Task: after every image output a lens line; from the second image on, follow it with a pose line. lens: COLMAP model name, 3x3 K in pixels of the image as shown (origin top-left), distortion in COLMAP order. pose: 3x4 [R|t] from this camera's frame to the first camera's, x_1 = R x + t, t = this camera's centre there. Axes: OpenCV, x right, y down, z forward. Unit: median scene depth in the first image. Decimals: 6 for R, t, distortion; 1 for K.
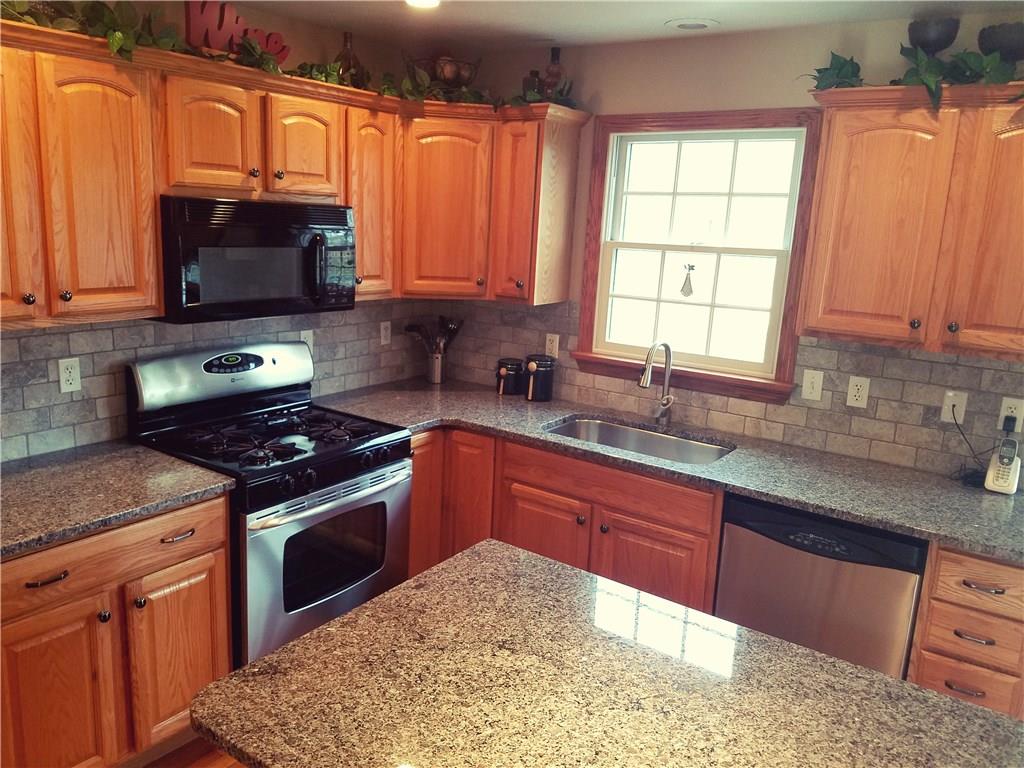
lens RADIAL K [[752.7, 0, 512.0], [0, 752.7, 384.0], [0, 0, 1]] dist [0.001080, -0.001033]
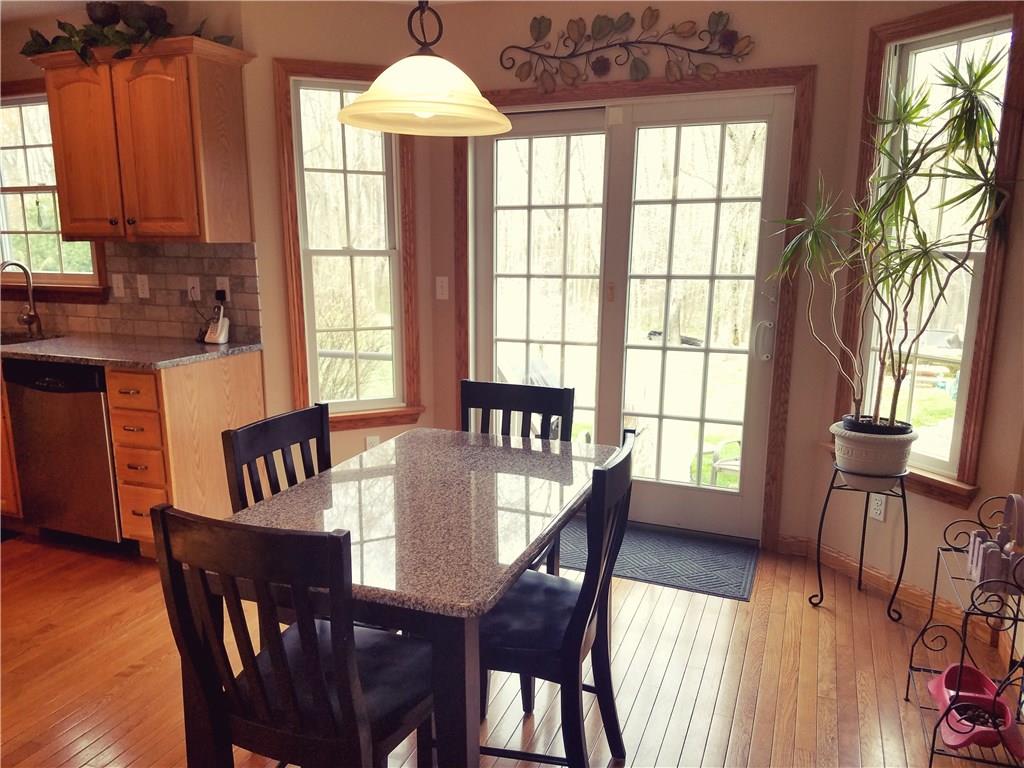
lens RADIAL K [[757.7, 0, 511.1], [0, 757.7, 408.4], [0, 0, 1]] dist [0.000067, -0.000654]
pose [[0.973432, -0.087327, 0.211672, 0.809935], [0.086952, 0.996151, 0.011098, 0.274948], [-0.211826, 0.007603, 0.977278, -0.465176]]
